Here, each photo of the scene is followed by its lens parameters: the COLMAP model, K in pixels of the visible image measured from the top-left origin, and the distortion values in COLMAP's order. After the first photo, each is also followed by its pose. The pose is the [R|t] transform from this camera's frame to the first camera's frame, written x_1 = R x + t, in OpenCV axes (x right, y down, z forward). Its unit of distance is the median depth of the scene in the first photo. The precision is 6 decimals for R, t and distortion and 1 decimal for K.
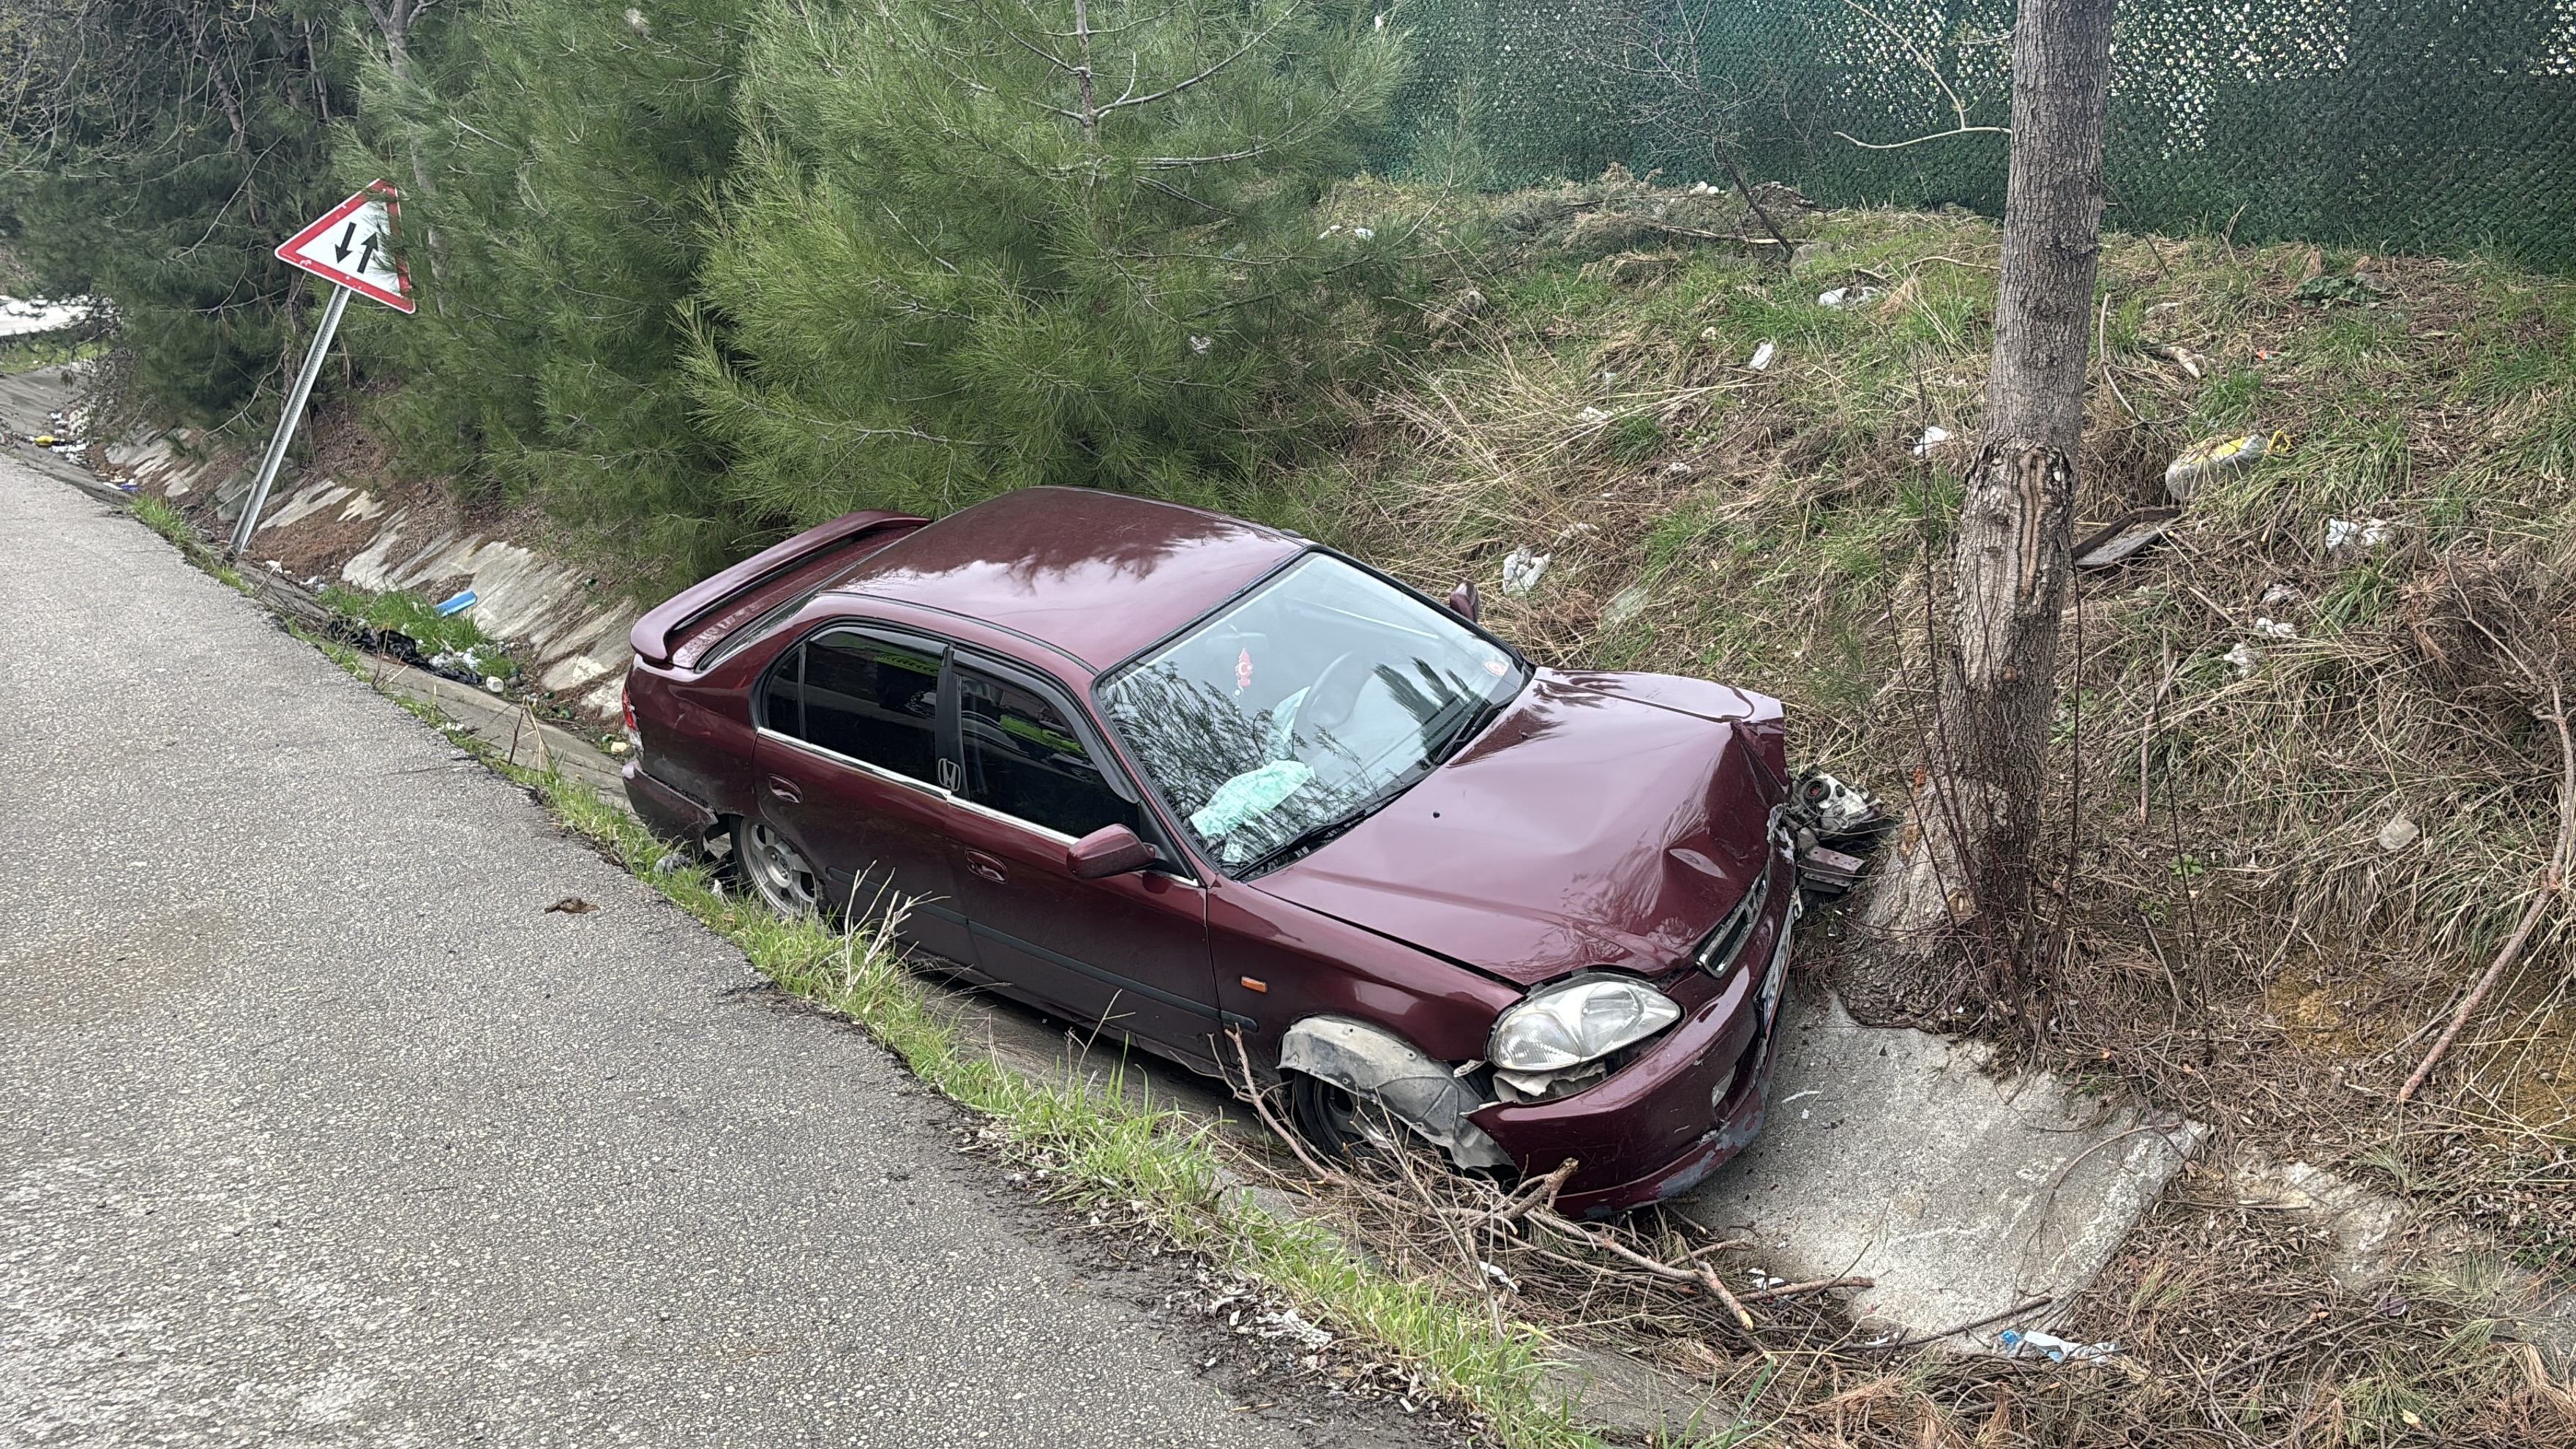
lens RADIAL K [[2395.6, 0, 1288.0], [0, 2395.6, 724.5], [0, 0, 1]] dist [0.059276, -0.017344]
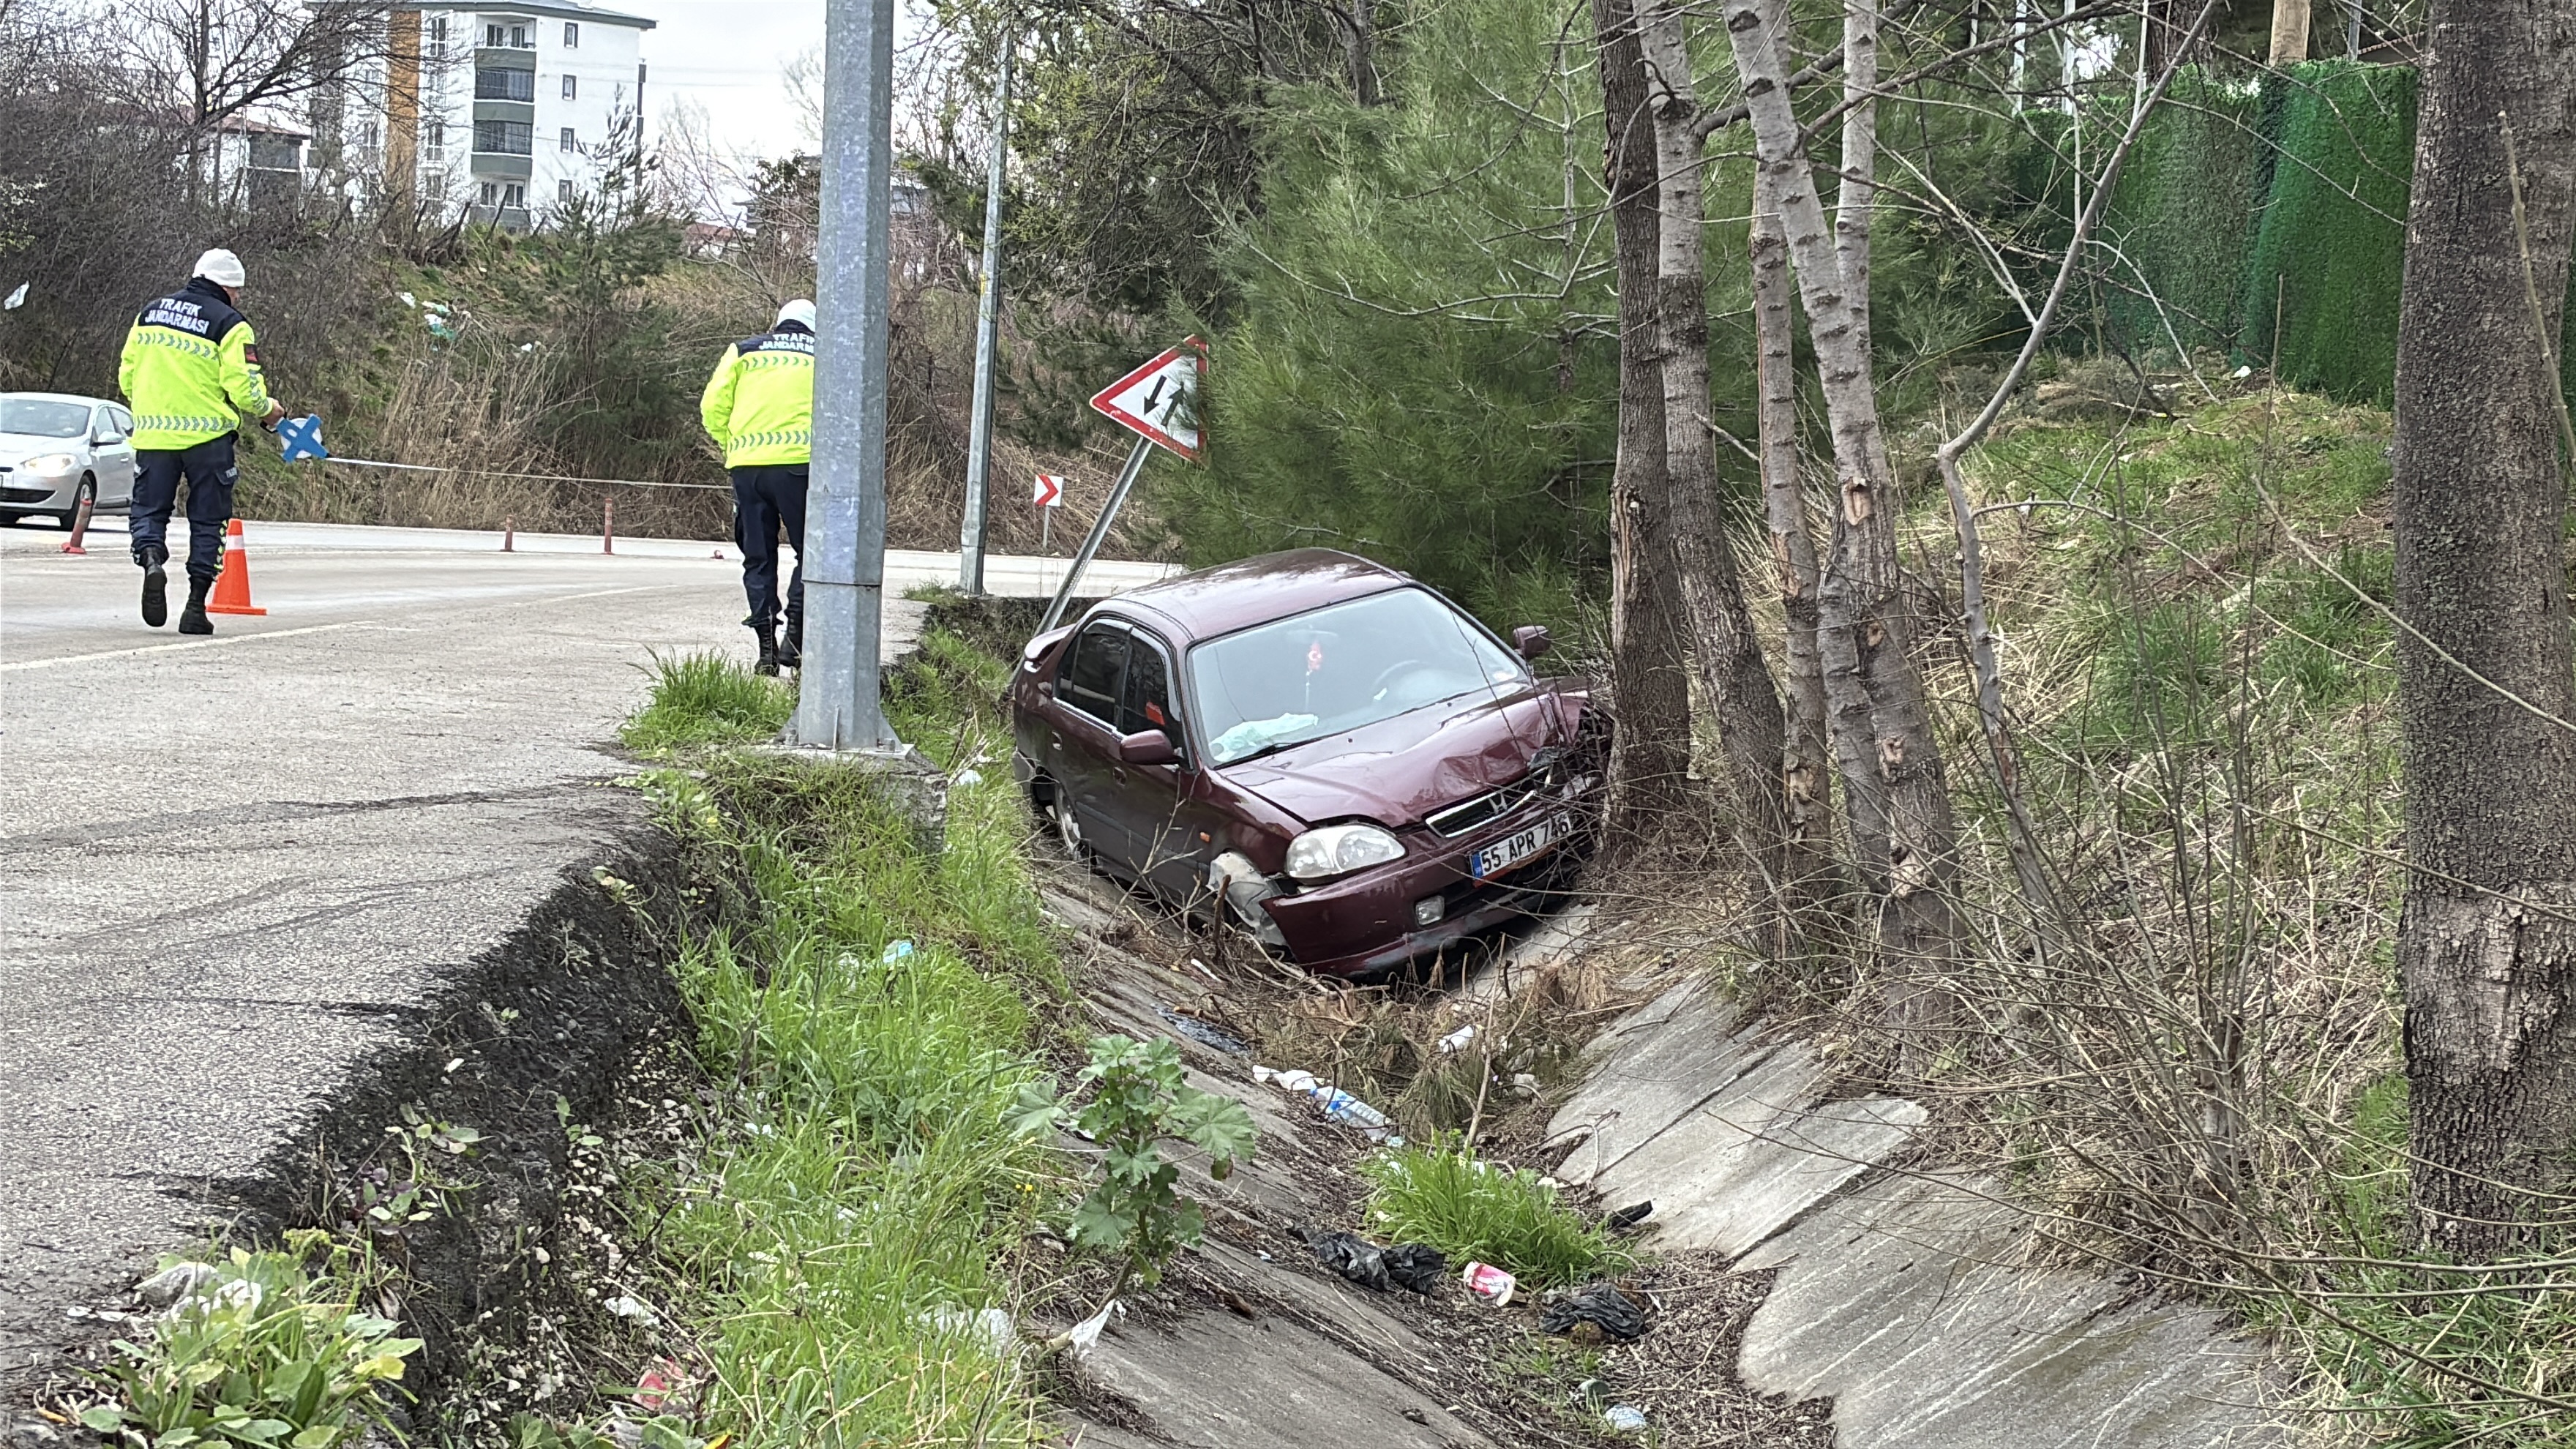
lens RADIAL K [[5141.8, 0, 1288.0], [0, 5141.8, 724.5], [0, 0, 1]] dist [0.214795, 0.209247]
pose [[0.864805, 0.070821, -0.497089, 1.649479], [-0.155554, 0.979085, -0.131132, 0.463397], [0.477405, 0.190728, 0.857734, -1.746009]]
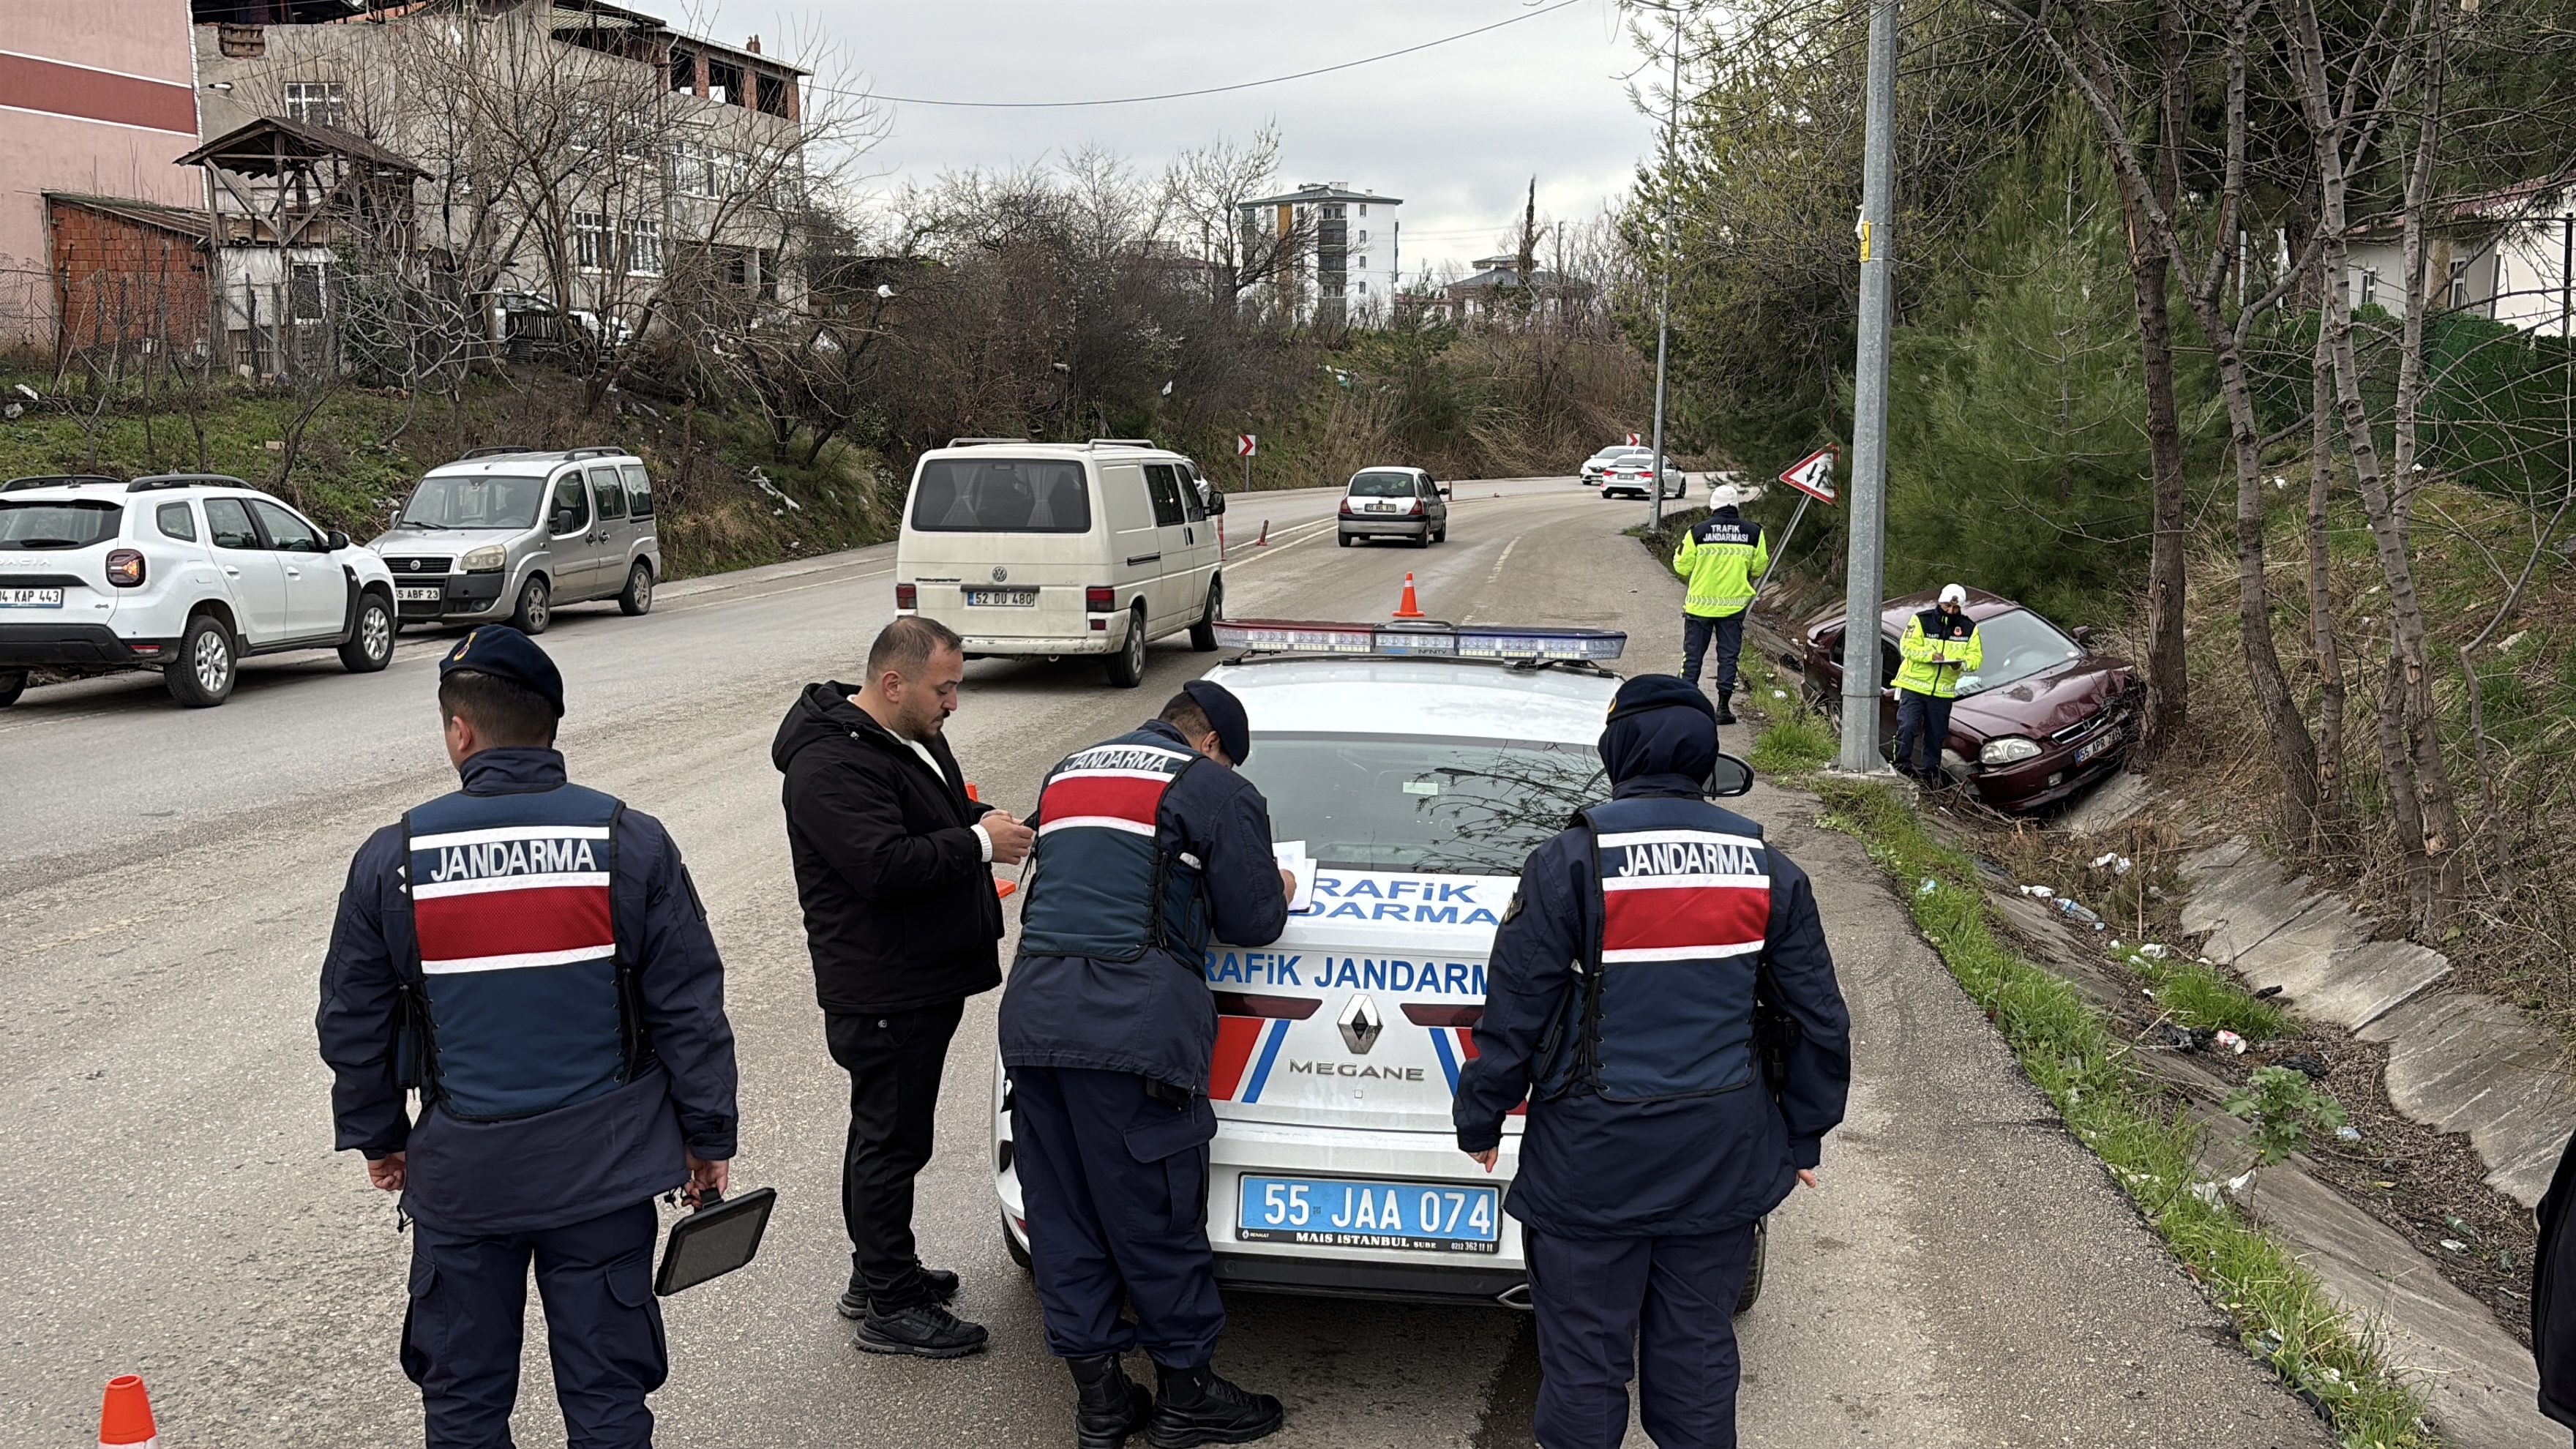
lens RADIAL K [[2509.9, 0, 1288.0], [0, 2509.9, 724.5], [0, 0, 1]] dist [0.111404, -0.343713]
pose [[0.776929, 0.087672, -0.623454, 1.413140], [-0.134736, 0.990468, -0.028621, 0.304461], [0.615002, 0.106238, 0.781336, -2.105284]]
